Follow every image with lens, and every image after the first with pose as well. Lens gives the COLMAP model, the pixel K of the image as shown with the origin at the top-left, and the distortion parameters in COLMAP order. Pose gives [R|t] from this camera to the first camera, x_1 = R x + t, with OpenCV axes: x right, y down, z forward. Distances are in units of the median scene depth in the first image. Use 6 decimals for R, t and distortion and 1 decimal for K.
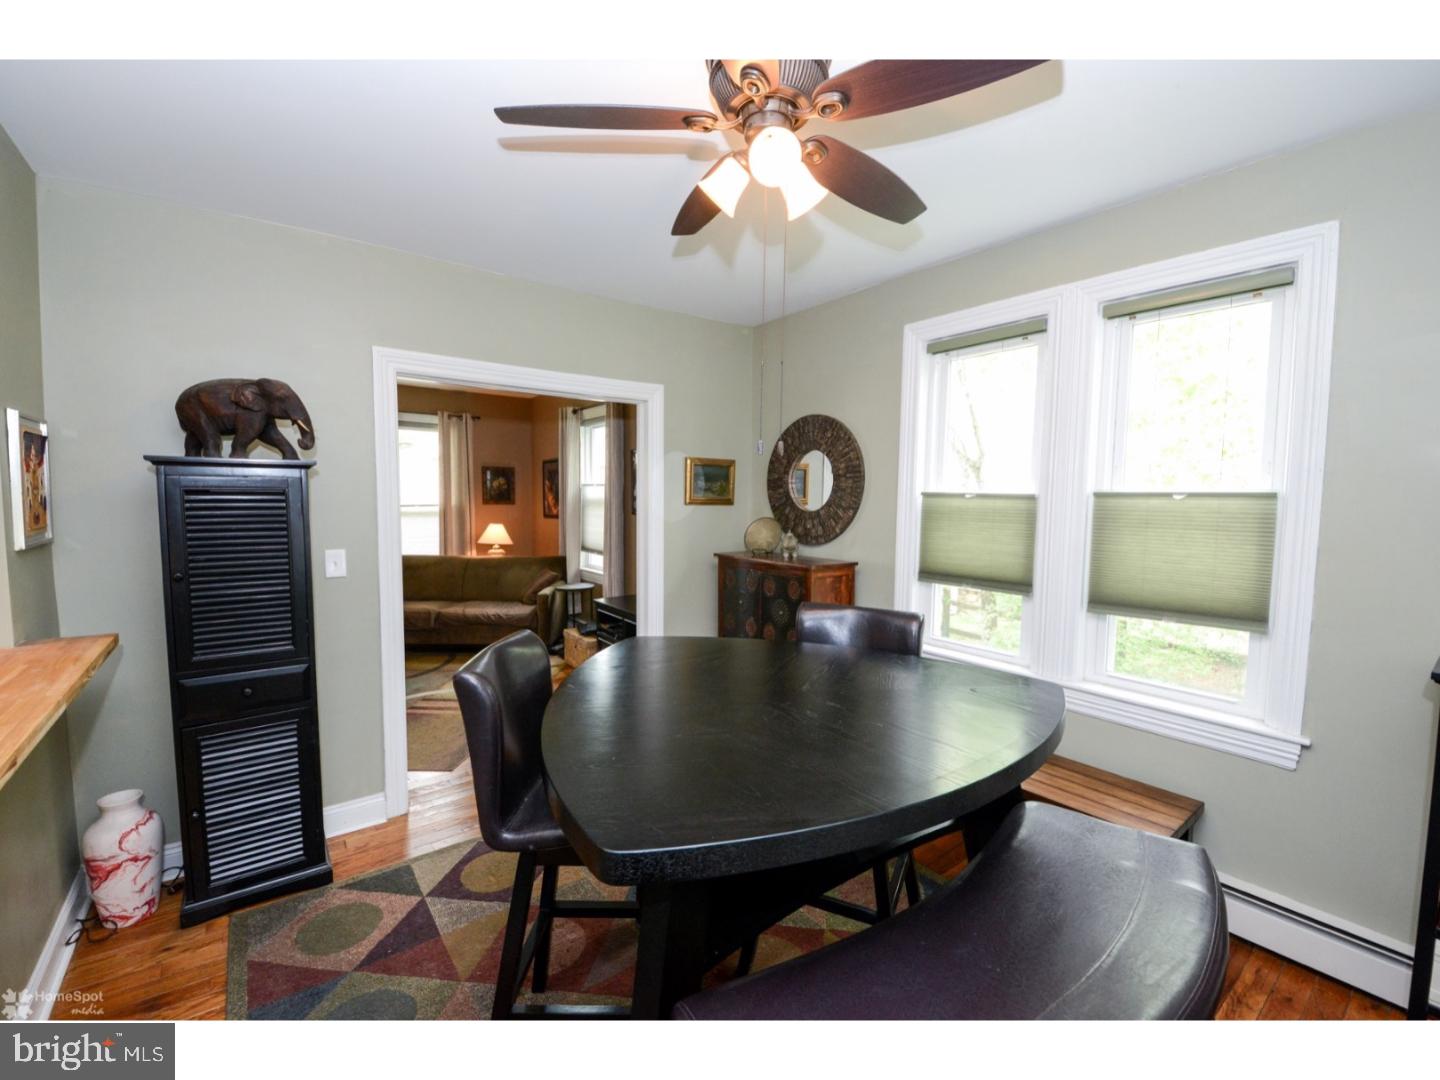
lens RADIAL K [[615.4, 0, 720.8], [0, 615.4, 543.0], [0, 0, 1]] dist [-0.003317, -0.005091]
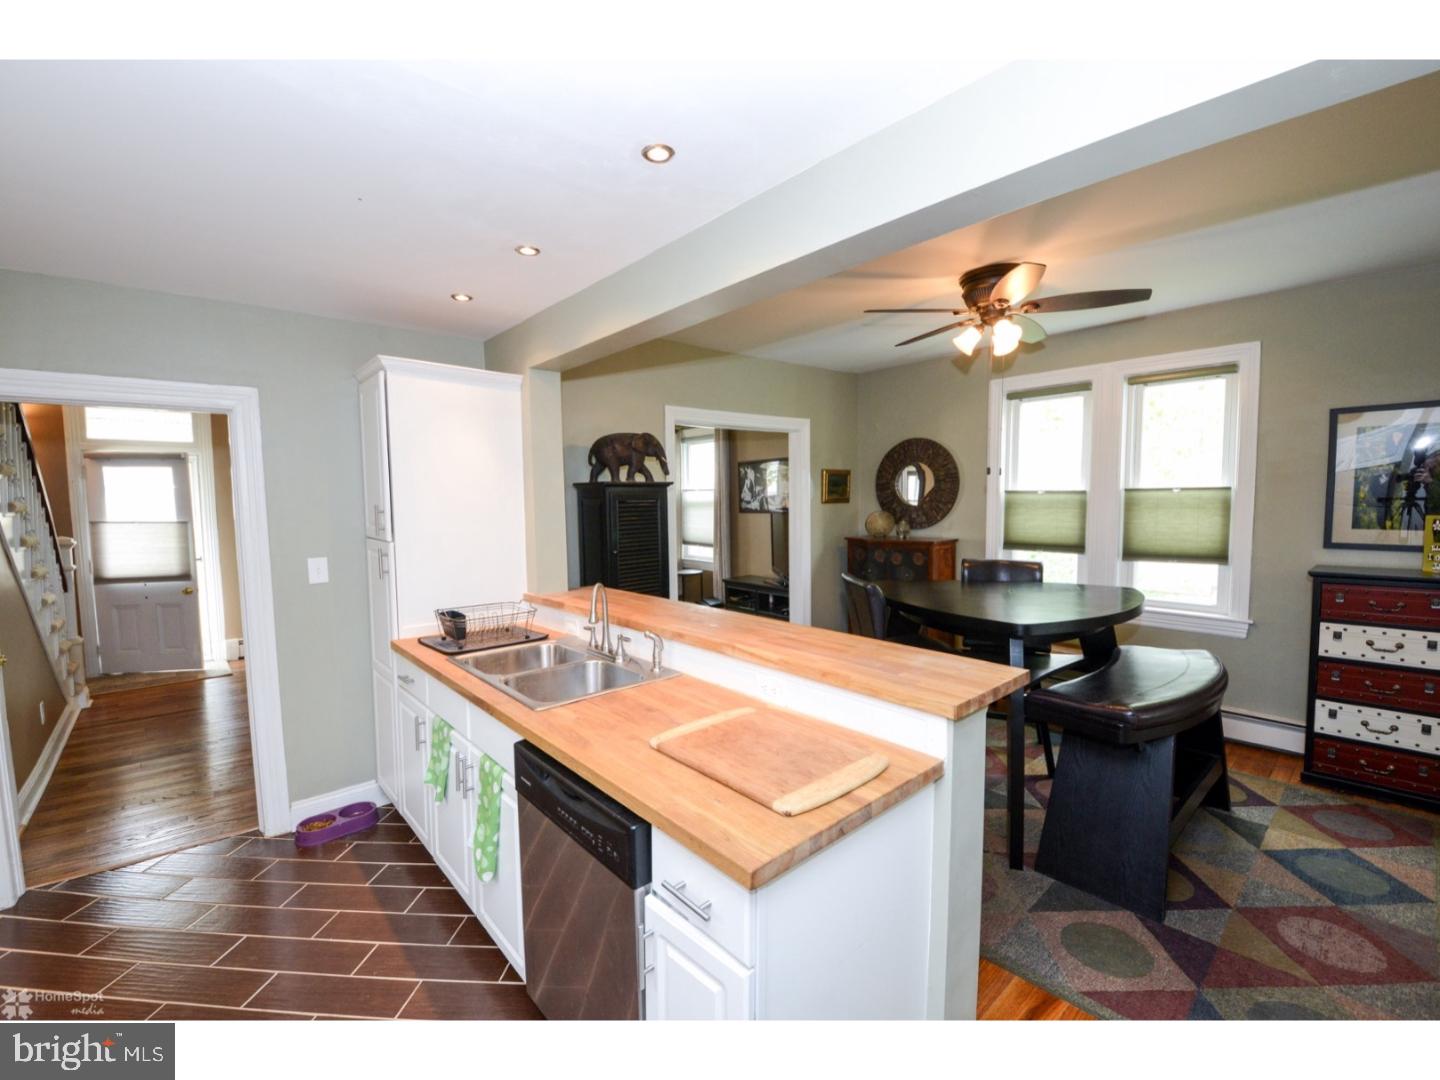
lens RADIAL K [[615.4, 0, 718.7], [0, 615.4, 543.7], [0, 0, 1]] dist [-0.003317, -0.005091]
pose [[0.997551, -0.031811, 0.062292, -0.464841], [0.031737, 0.999494, 0.002180, 0.022279], [-0.062330, -0.000198, 0.998056, -0.459922]]
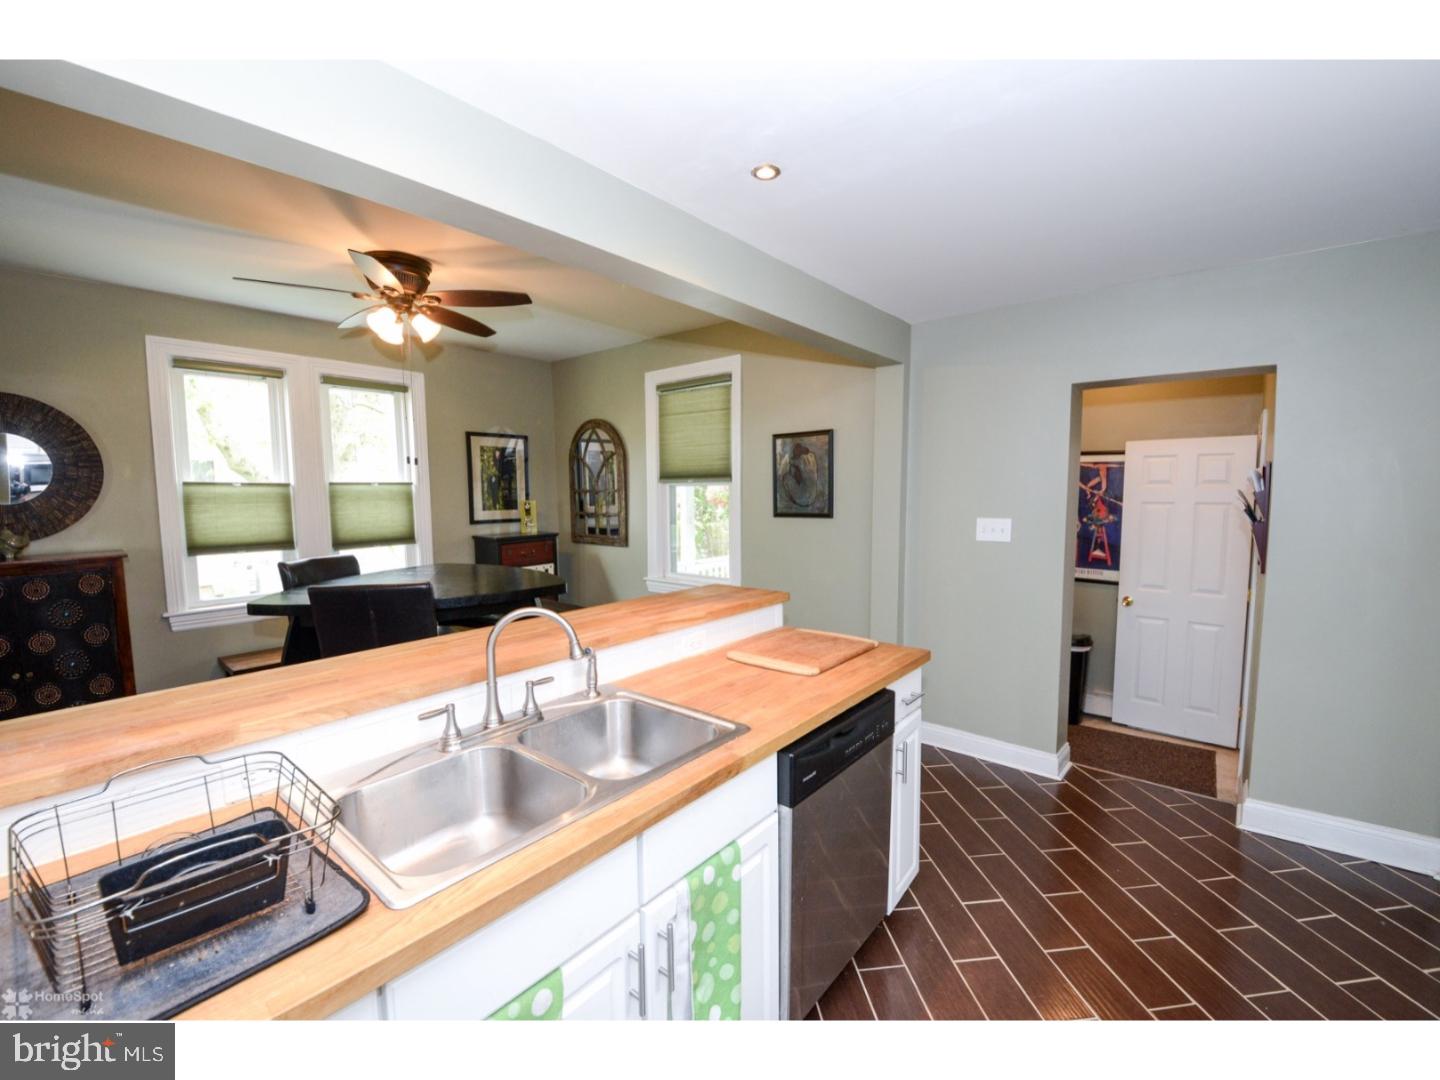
lens RADIAL K [[615.4, 0, 724.3], [0, 615.4, 549.7], [0, 0, 1]] dist [-0.003317, -0.005091]
pose [[-0.228047, -0.111103, 0.967290, -1.057252], [0.073143, 0.988706, 0.130807, -0.030187], [-0.970899, 0.100581, -0.217345, 0.243184]]
